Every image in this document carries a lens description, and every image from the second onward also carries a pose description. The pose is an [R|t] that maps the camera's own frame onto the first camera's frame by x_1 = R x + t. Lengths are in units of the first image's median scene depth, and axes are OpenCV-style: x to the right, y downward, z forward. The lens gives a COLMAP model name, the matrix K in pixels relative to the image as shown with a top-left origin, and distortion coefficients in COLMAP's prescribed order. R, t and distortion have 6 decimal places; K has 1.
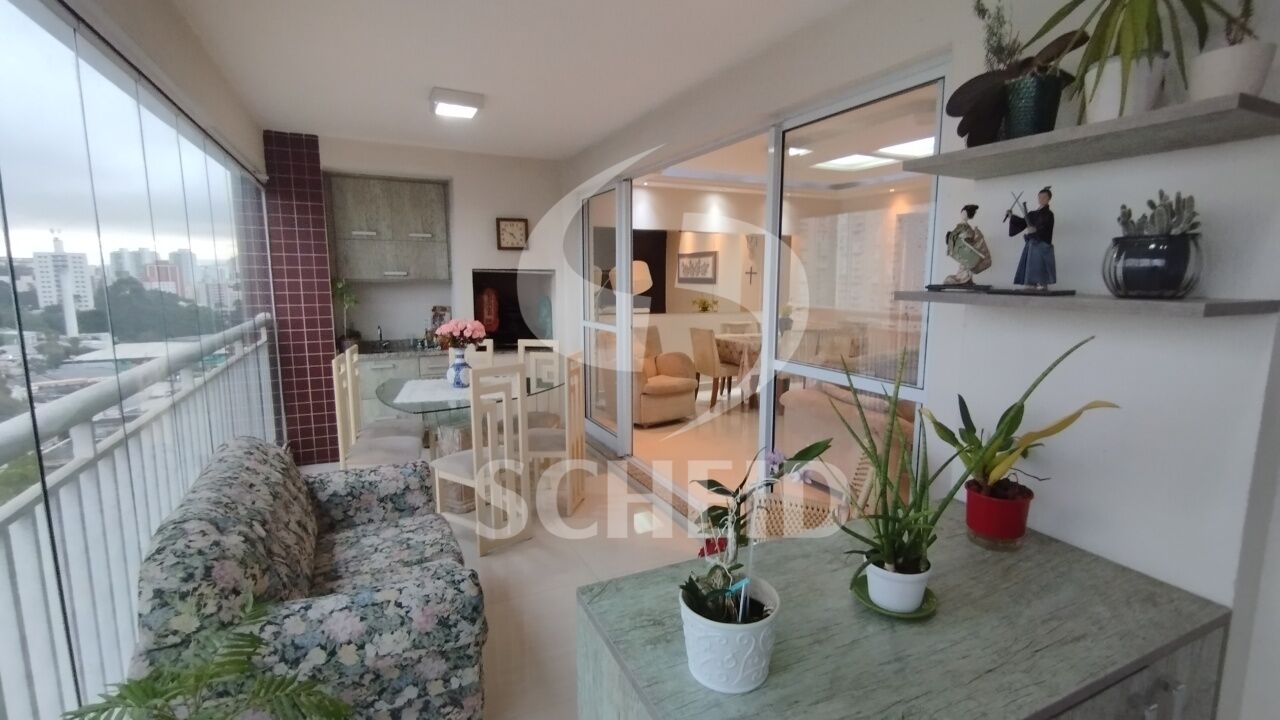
lens RADIAL K [[591.0, 0, 668.4], [0, 591.0, 360.6], [0, 0, 1]] dist [-0.002952, -0.000698]
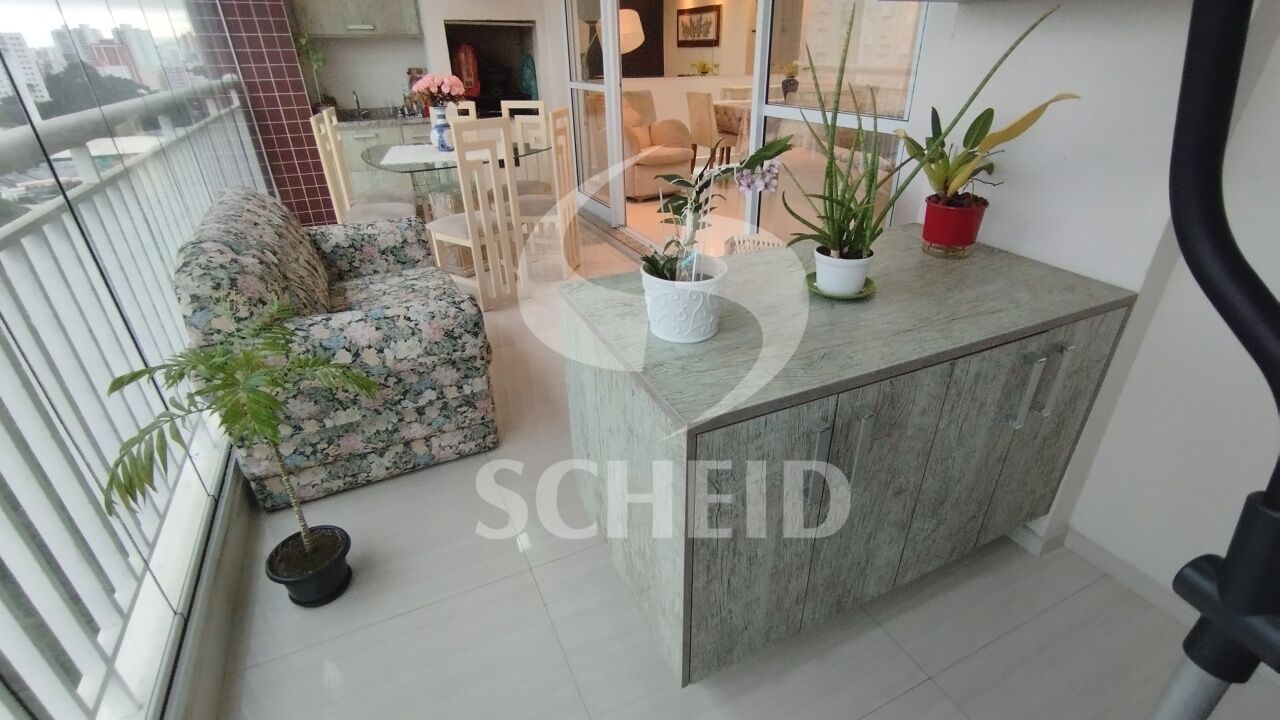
lens RADIAL K [[595.0, 0, 659.5], [0, 595.0, 366.6], [0, 0, 1]] dist [-0.002864, -0.001007]
pose [[0.999701, -0.006512, -0.023559, 0.035293], [0.014139, 0.940289, 0.340083, 0.081921], [0.019937, -0.340315, 0.940100, -0.063359]]
